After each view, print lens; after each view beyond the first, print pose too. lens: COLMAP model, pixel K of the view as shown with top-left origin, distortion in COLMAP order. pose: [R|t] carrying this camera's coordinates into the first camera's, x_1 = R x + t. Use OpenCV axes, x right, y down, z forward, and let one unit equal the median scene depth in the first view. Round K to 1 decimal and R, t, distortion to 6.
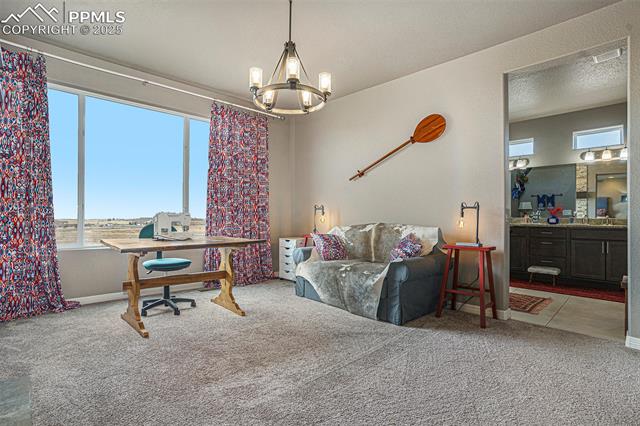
lens RADIAL K [[314.2, 0, 315.6], [0, 314.2, 218.1], [0, 0, 1]] dist [-0.012121, 0.000238]
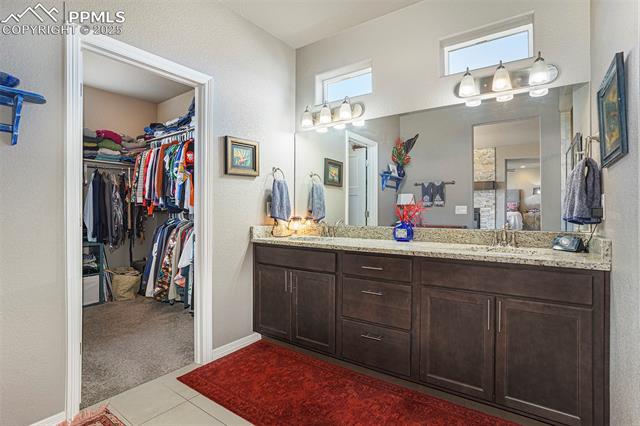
lens RADIAL K [[314.2, 0, 324.5], [0, 314.2, 209.0], [0, 0, 1]] dist [-0.012121, 0.000238]
pose [[0.982369, -0.001946, 0.186943, 0.389475], [0.002394, 0.999995, -0.002174, -0.018739], [-0.186938, 0.002583, 0.982368, 0.394472]]
